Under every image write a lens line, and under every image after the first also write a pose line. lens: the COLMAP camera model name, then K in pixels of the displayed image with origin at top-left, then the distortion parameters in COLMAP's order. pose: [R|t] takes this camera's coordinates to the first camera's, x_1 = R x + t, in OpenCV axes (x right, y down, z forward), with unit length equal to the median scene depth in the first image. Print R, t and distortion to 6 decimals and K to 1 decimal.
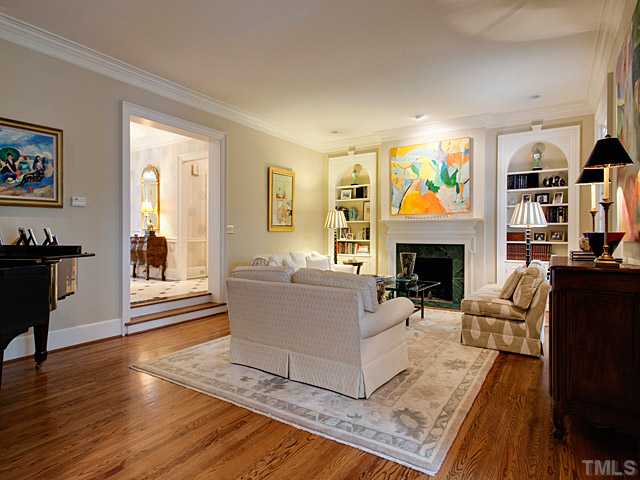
lens RADIAL K [[365.7, 0, 321.2], [0, 365.7, 237.5], [0, 0, 1]] dist [0.005615, 0.000864]
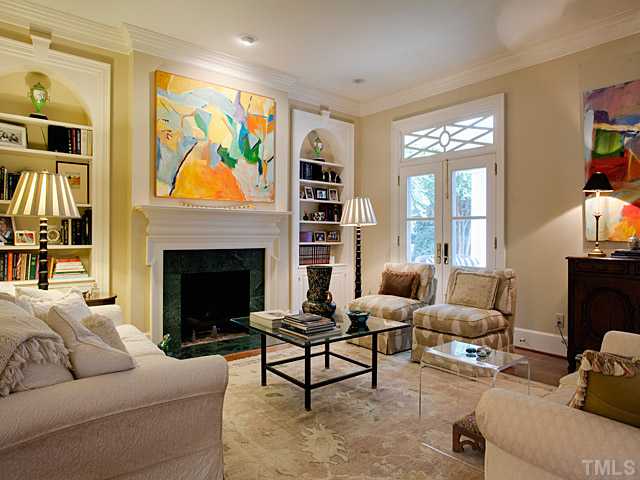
lens RADIAL K [[403.3, 0, 326.2], [0, 403.3, 229.7], [0, 0, 1]] dist [-0.018687, 0.005375]
pose [[0.295100, 0.010402, 0.955410, -0.309000], [0.005737, 0.999903, -0.012659, -0.005864], [-0.955449, 0.009216, 0.295012, 0.649561]]
